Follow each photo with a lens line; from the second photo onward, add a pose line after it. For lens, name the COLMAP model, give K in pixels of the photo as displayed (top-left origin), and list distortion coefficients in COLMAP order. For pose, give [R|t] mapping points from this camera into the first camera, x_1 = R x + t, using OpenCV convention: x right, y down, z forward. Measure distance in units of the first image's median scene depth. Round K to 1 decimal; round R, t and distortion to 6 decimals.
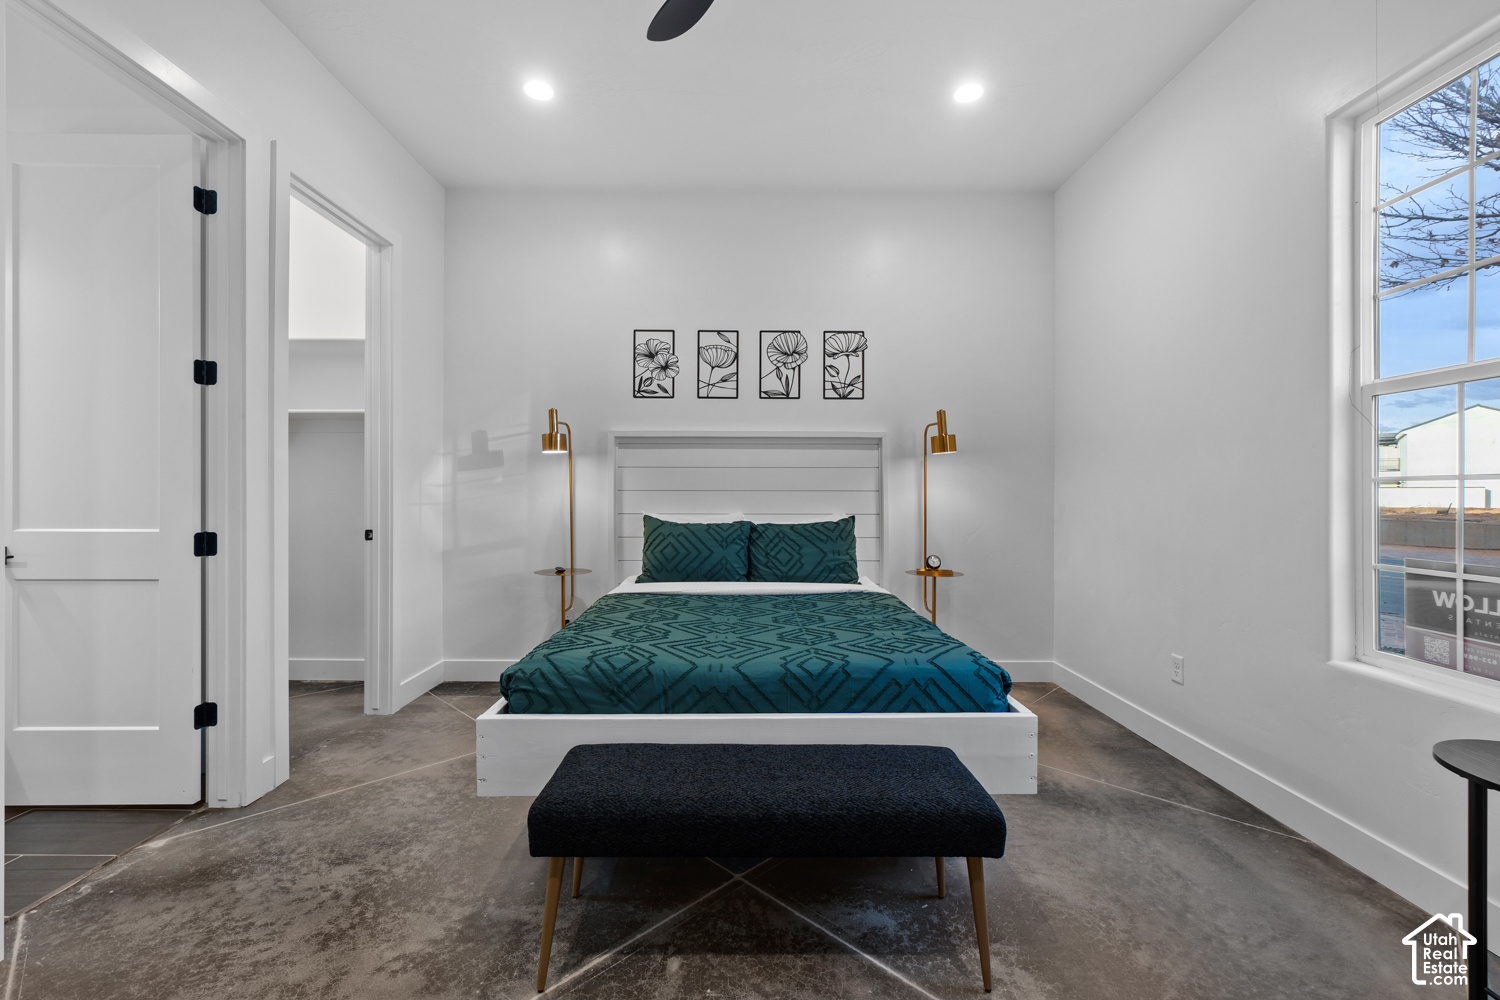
lens RADIAL K [[645.6, 0, 750.8], [0, 645.6, 496.3], [0, 0, 1]] dist [-0.008298, 0.002320]
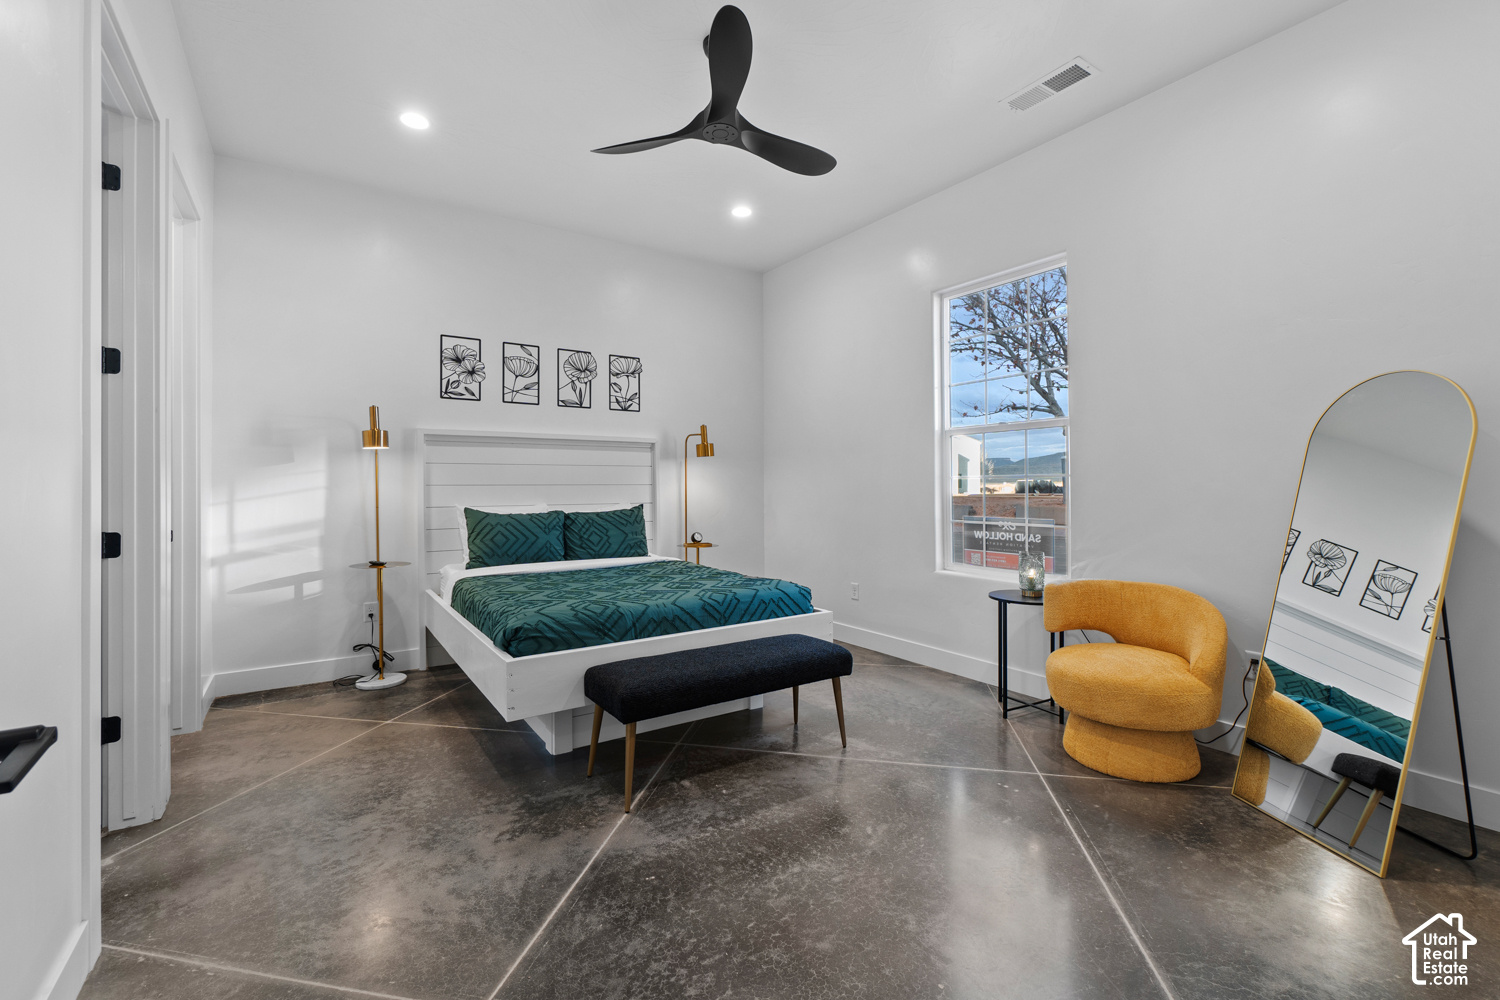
lens RADIAL K [[645.6, 0, 755.0], [0, 645.6, 484.3], [0, 0, 1]] dist [-0.008298, 0.002320]
pose [[0.827058, -0.004120, 0.562102, -0.375796], [0.008615, 0.999949, -0.005346, -0.000359], [-0.562051, 0.009264, 0.827051, -0.181854]]
